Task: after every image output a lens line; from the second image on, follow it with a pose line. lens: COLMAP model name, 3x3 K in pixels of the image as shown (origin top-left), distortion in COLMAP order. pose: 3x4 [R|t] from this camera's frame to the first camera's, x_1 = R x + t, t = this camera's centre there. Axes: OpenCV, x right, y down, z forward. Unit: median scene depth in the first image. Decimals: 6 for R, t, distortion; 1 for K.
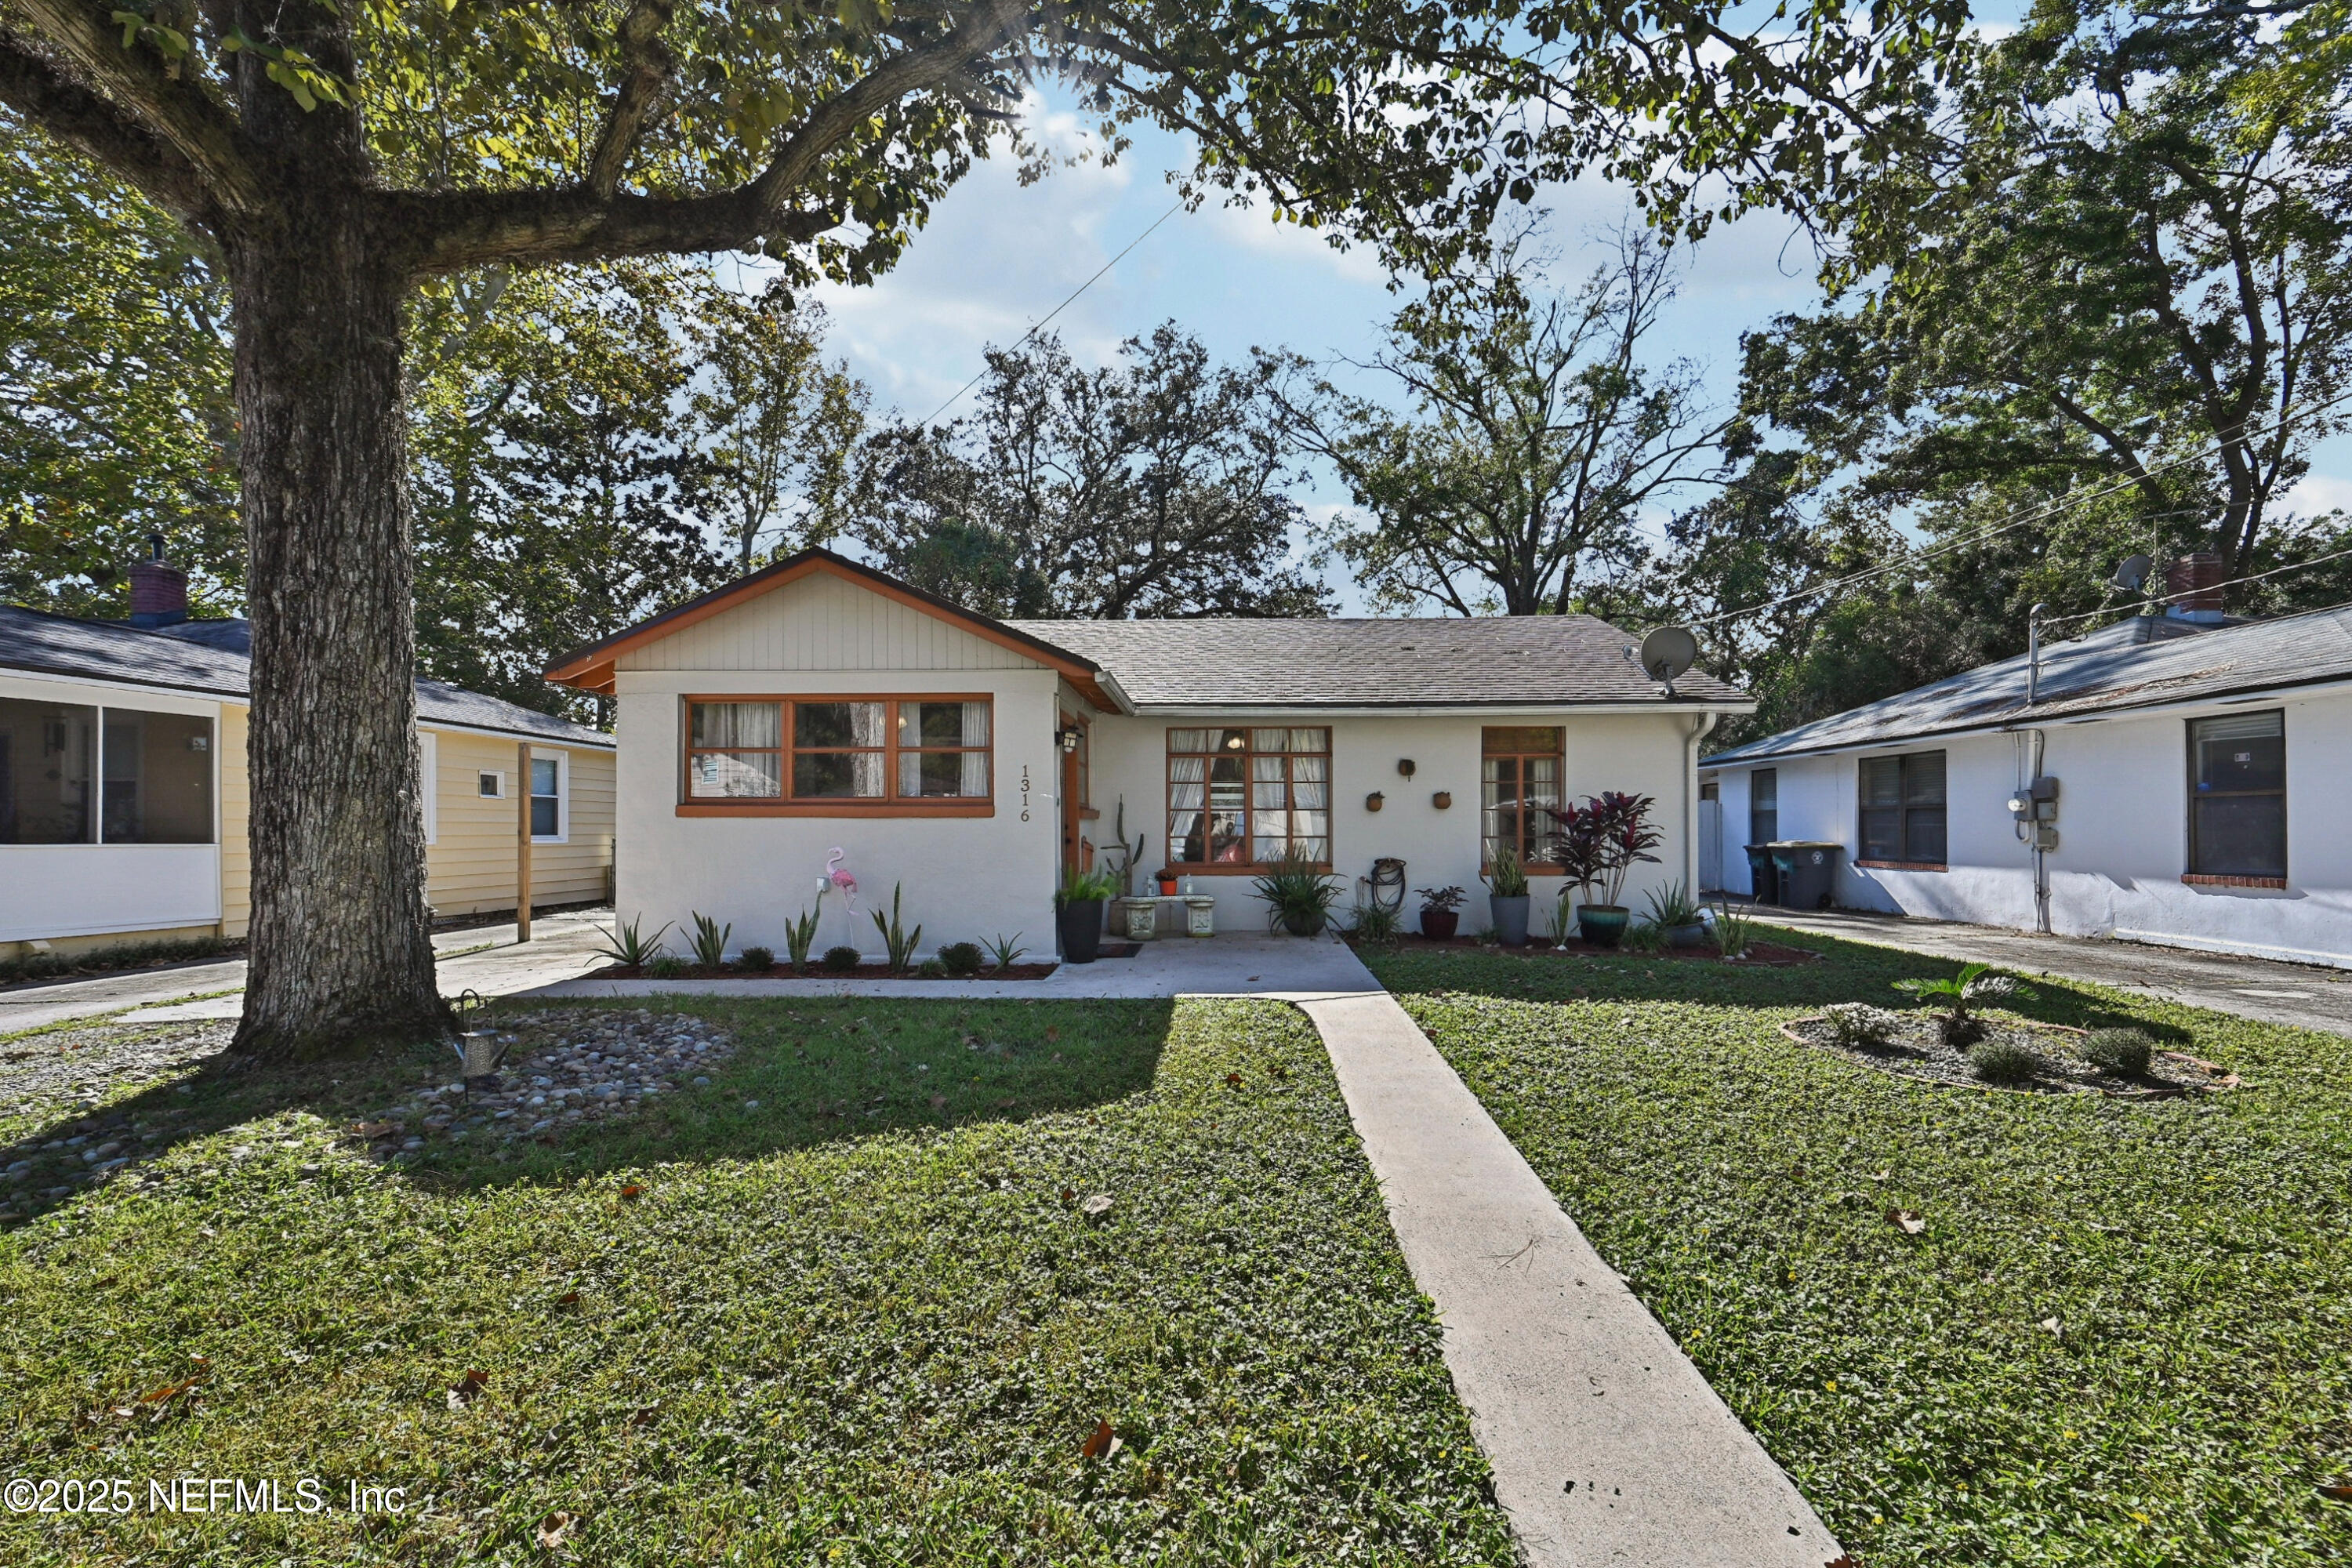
lens RADIAL K [[940.4, 0, 1213.8], [0, 940.4, 840.1], [0, 0, 1]] dist [-0.001065, 0.000380]
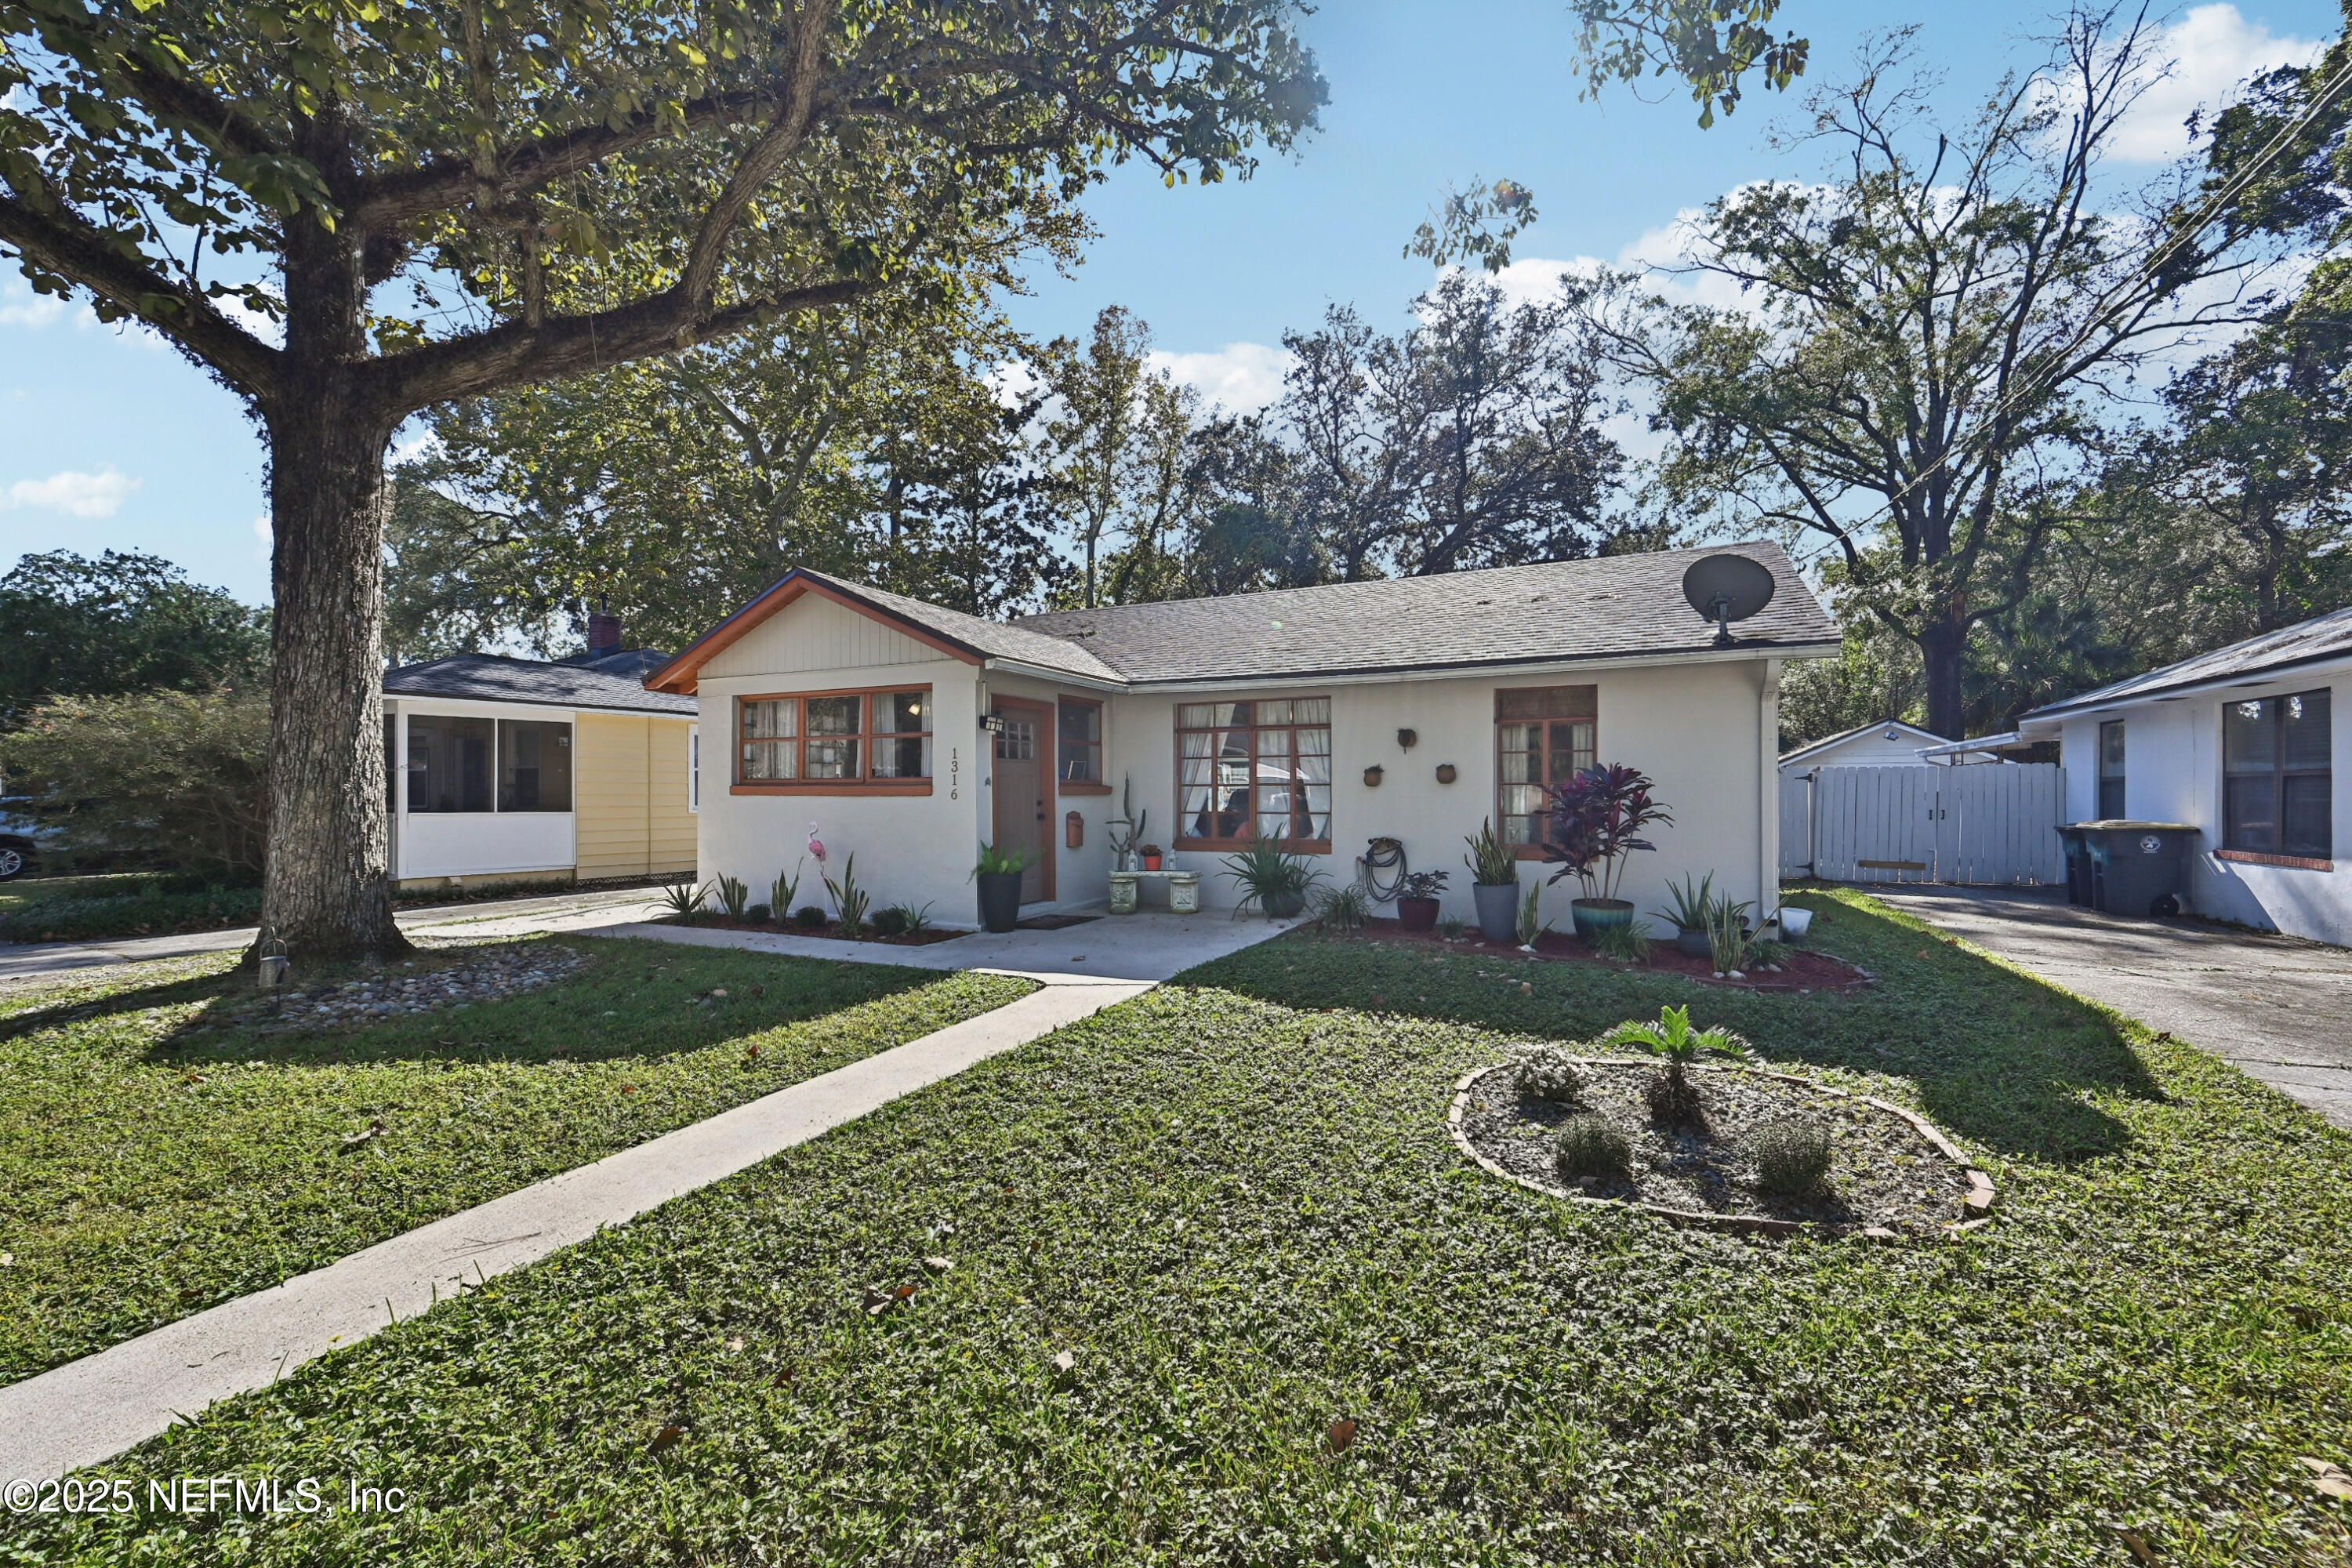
lens RADIAL K [[934.9, 0, 1218.4], [0, 934.9, 800.4], [0, 0, 1]] dist [0.002316, 0.000474]
pose [[0.917443, 0.002038, -0.397862, 0.208592], [-0.004148, 0.999982, -0.004443, -0.006210], [0.397845, 0.005726, 0.917435, 0.050732]]
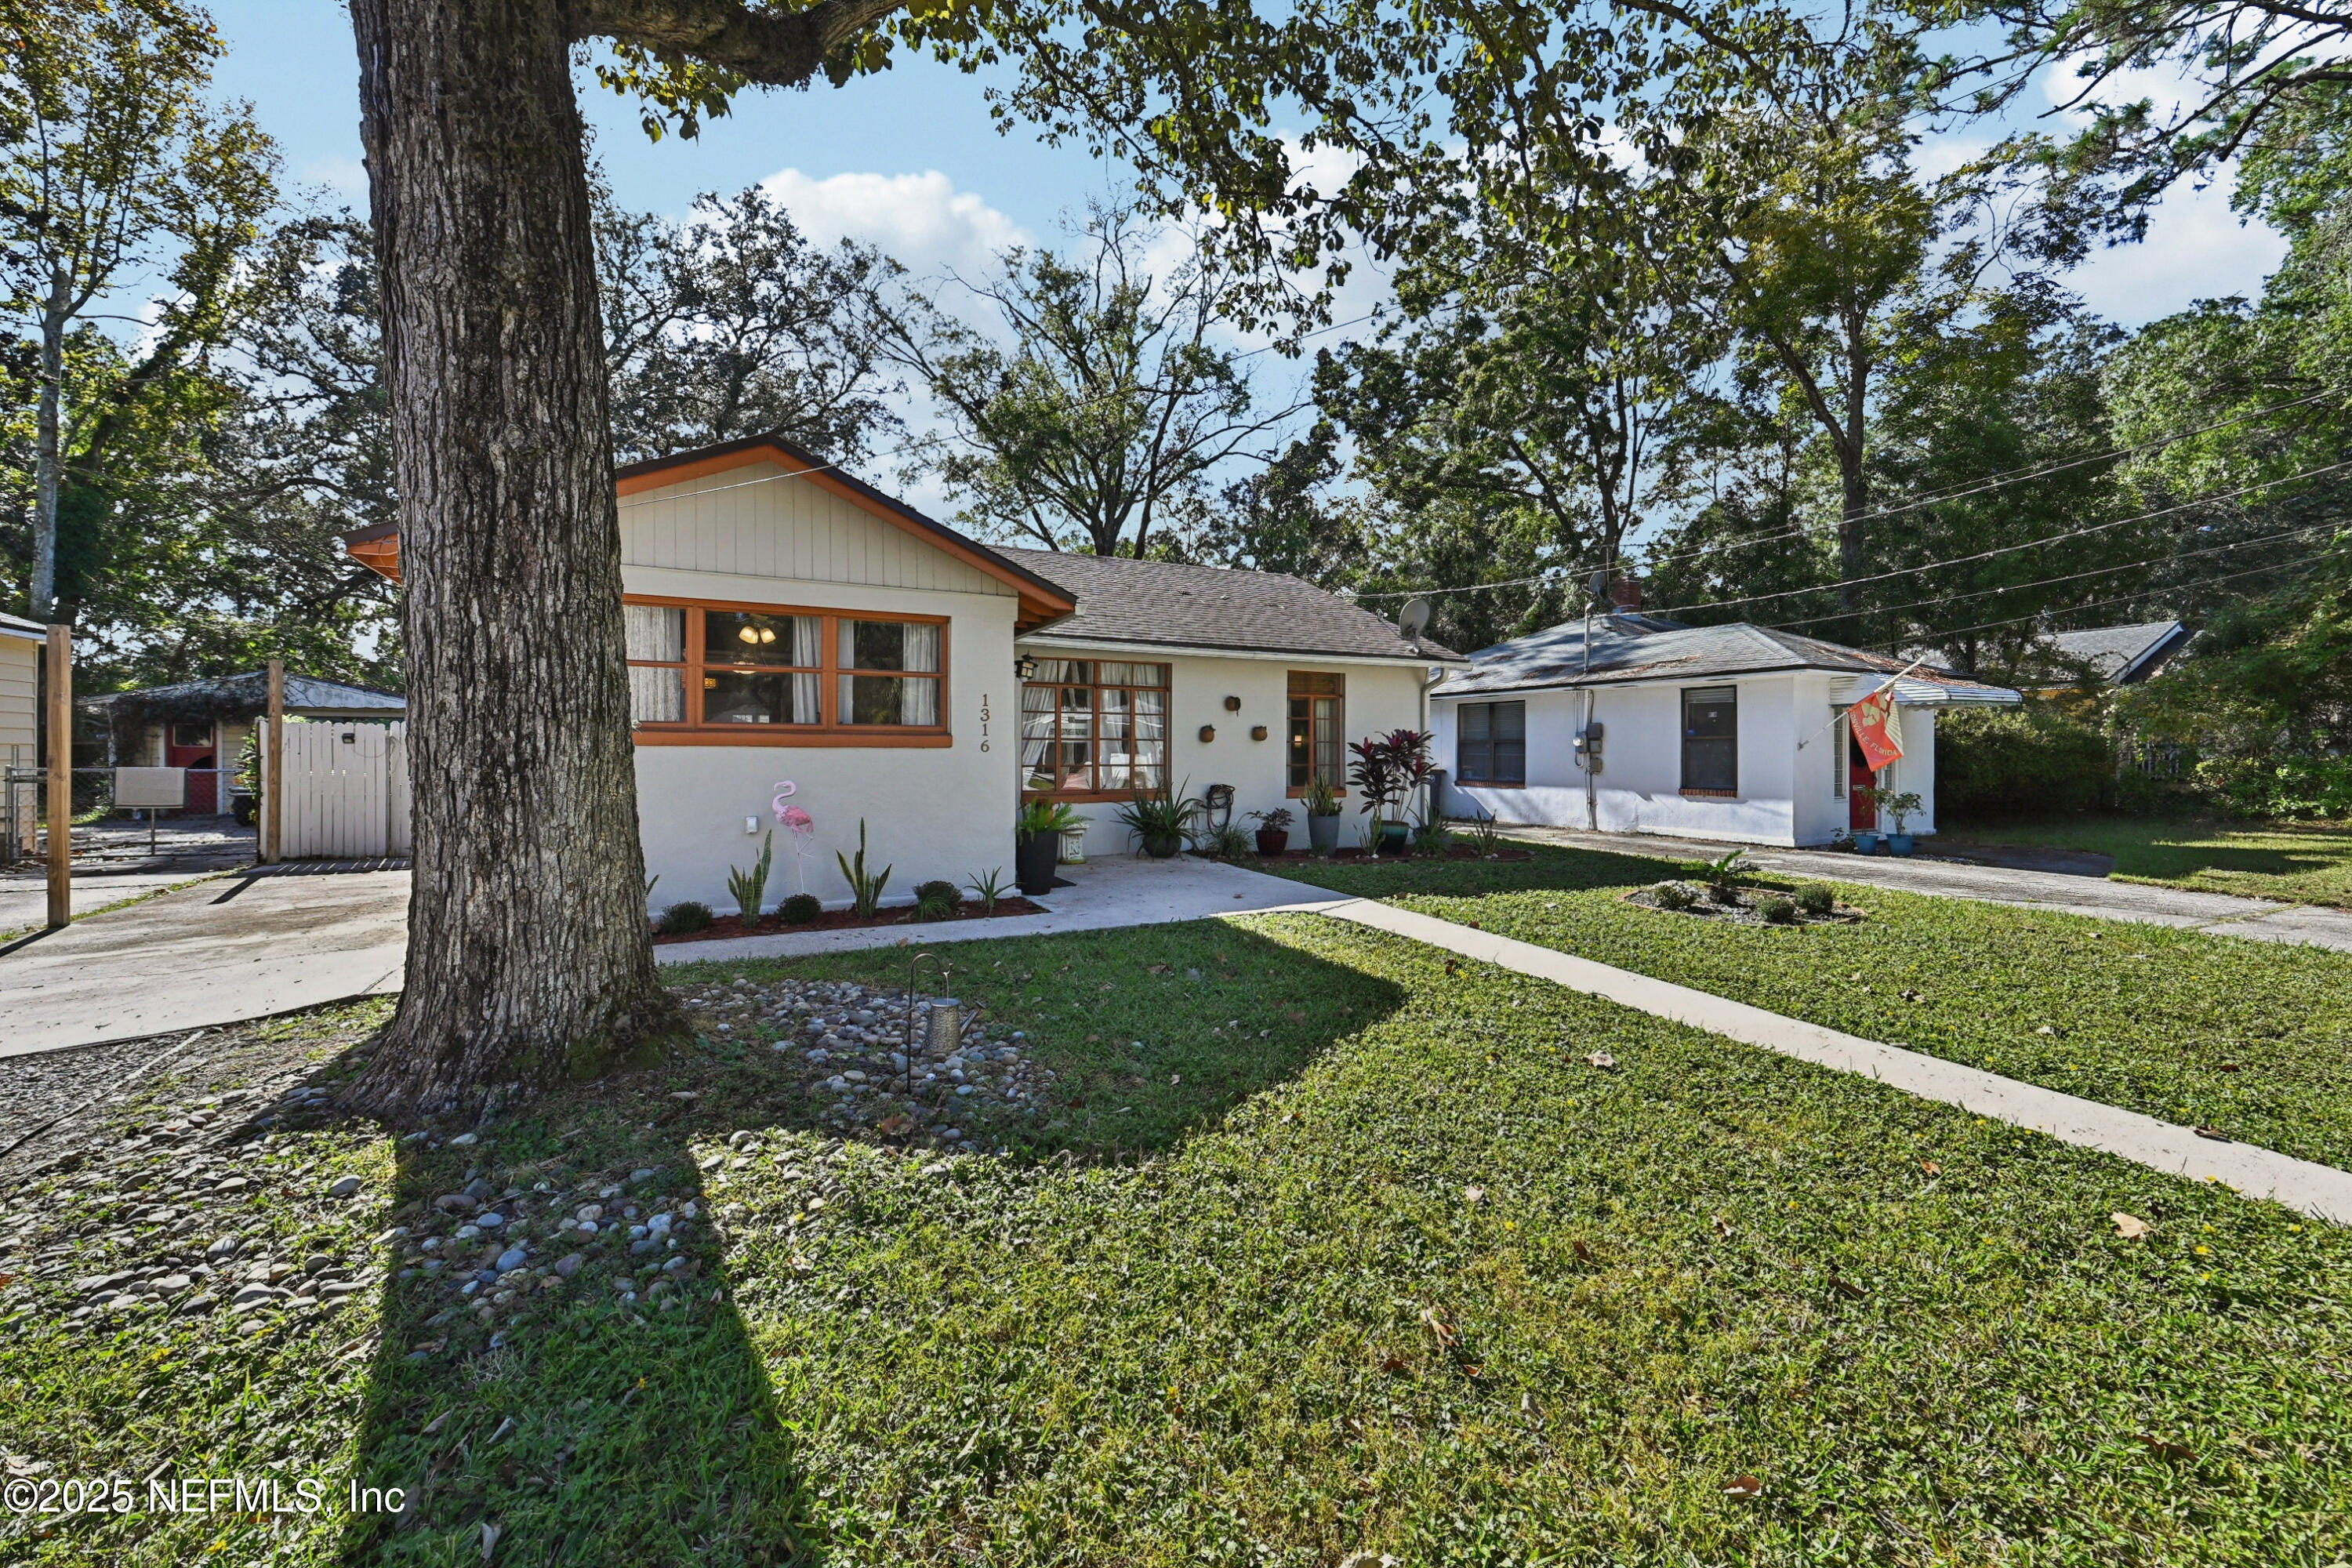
lens RADIAL K [[926.4, 0, 1211.7], [0, 926.4, 766.6], [0, 0, 1]] dist [0.000173, 0.000179]
pose [[0.873870, -0.002239, 0.486155, -0.186957], [-0.000426, 0.999985, 0.005371, -0.004044], [-0.486160, -0.004901, 0.873856, 0.022102]]
